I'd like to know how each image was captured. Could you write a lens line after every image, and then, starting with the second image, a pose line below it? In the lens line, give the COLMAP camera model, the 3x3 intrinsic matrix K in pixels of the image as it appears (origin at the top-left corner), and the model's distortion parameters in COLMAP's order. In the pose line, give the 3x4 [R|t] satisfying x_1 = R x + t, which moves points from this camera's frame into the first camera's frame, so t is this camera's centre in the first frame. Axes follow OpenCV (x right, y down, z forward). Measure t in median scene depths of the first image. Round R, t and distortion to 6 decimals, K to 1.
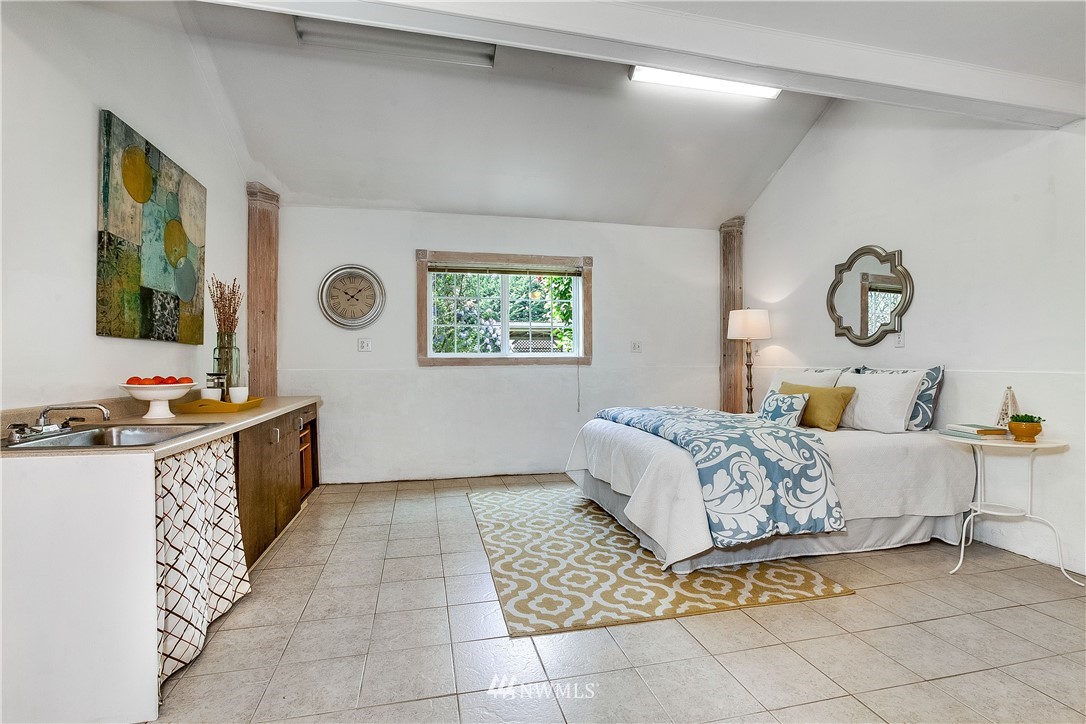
lens RADIAL K [[494.2, 0, 541.5], [0, 494.2, 361.7], [0, 0, 1]] dist [-0.013125, 0.001594]
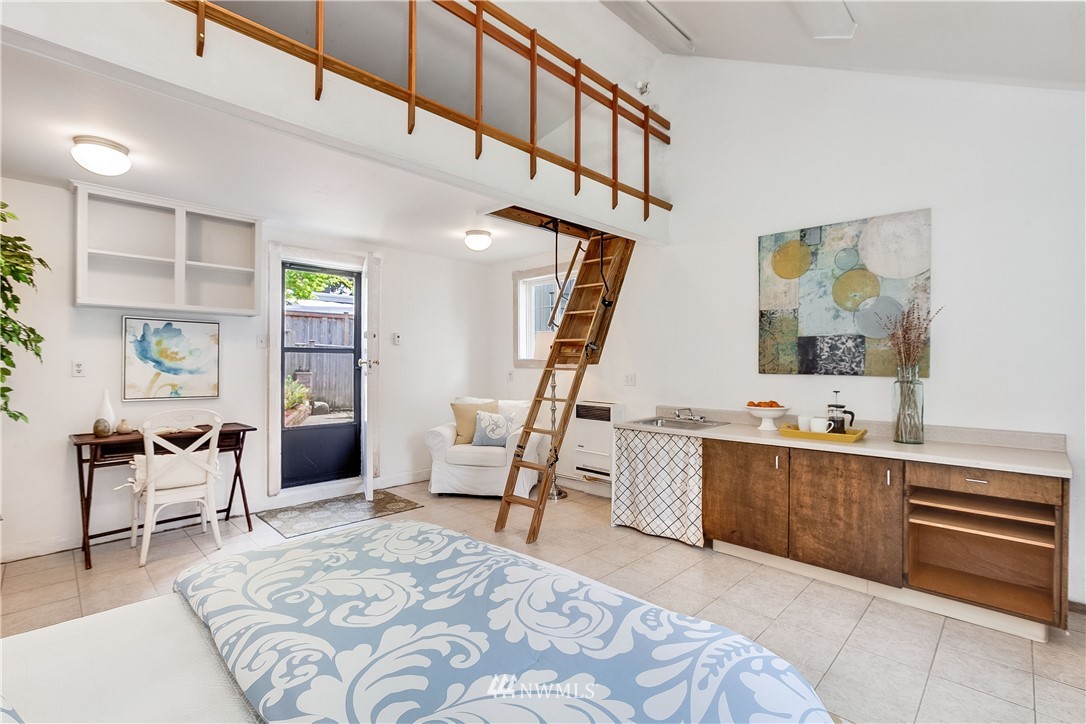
lens RADIAL K [[494.2, 0, 543.4], [0, 494.2, 361.2], [0, 0, 1]] dist [-0.013125, 0.001594]
pose [[-0.846163, -0.001568, -0.532923, 0.547162], [-0.001480, 0.999999, -0.000592, -0.083049], [0.532923, 0.000288, -0.846164, 1.808350]]
